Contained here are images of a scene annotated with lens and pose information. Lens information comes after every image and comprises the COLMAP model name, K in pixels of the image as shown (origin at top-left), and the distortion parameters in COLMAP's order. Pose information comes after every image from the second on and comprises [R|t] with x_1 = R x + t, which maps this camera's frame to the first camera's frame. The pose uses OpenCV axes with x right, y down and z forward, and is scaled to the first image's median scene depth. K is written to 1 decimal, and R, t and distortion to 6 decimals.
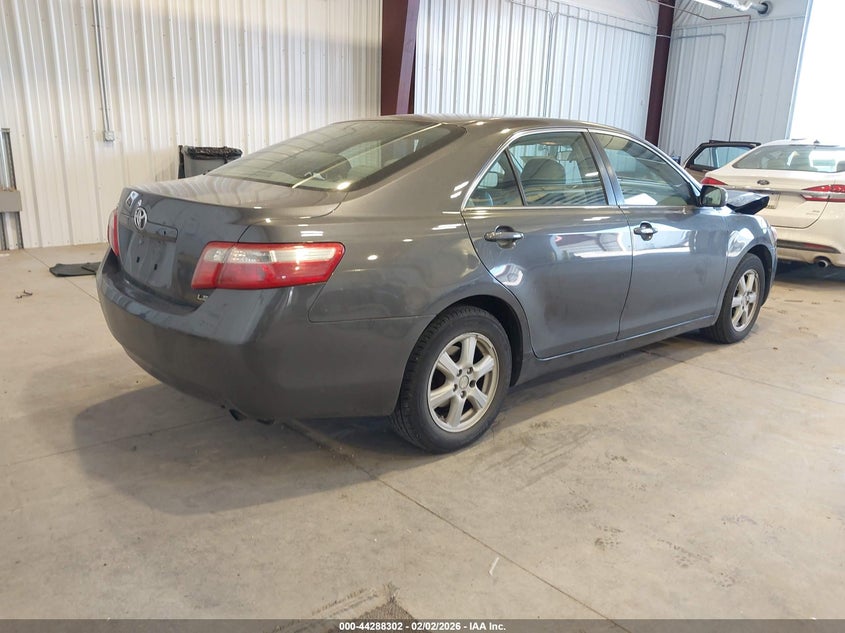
lens RADIAL K [[669.9, 0, 419.8], [0, 669.9, 324.8], [0, 0, 1]] dist [0.001777, -0.016947]
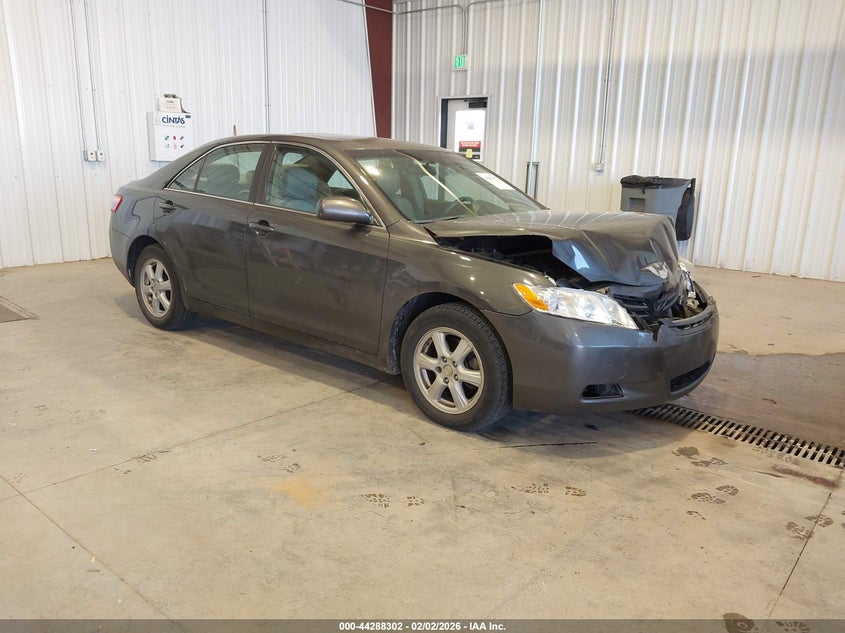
lens RADIAL K [[669.9, 0, 426.6], [0, 669.9, 318.7], [0, 0, 1]] dist [0.001777, -0.016947]
pose [[0.133803, 0.196614, -0.971308, 1.452944], [-0.277926, 0.948233, 0.153657, -0.235007], [0.951238, 0.249392, 0.181520, 1.063370]]
